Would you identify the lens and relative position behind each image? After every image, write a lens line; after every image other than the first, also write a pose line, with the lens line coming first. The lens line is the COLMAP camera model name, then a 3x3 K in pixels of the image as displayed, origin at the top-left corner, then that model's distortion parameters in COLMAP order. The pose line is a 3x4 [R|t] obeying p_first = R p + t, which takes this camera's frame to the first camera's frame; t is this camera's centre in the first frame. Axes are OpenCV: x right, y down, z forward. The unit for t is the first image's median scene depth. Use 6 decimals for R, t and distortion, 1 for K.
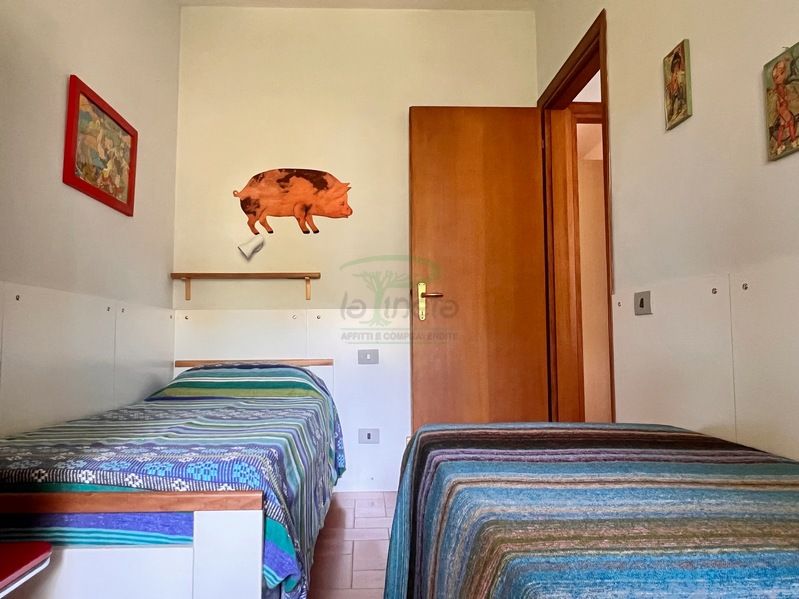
lens RADIAL K [[555.5, 0, 398.8], [0, 555.5, 297.8], [0, 0, 1]] dist [0.005472, -0.006198]
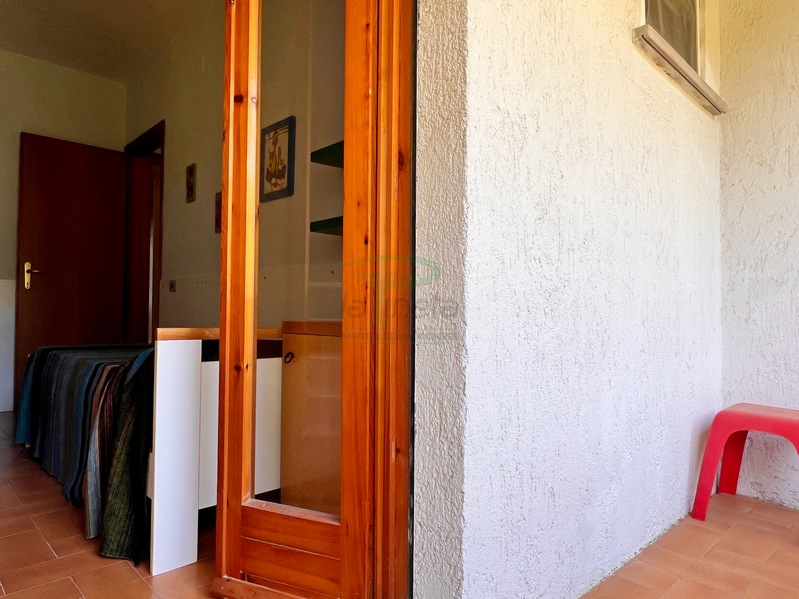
lens RADIAL K [[519.4, 0, 402.7], [0, 519.4, 297.7], [0, 0, 1]] dist [0.005430, -0.009966]
pose [[0.756267, 0.019364, 0.653976, -0.106394], [-0.058210, 0.997589, 0.037776, -0.046661], [-0.651668, -0.066637, 0.755571, -0.656094]]
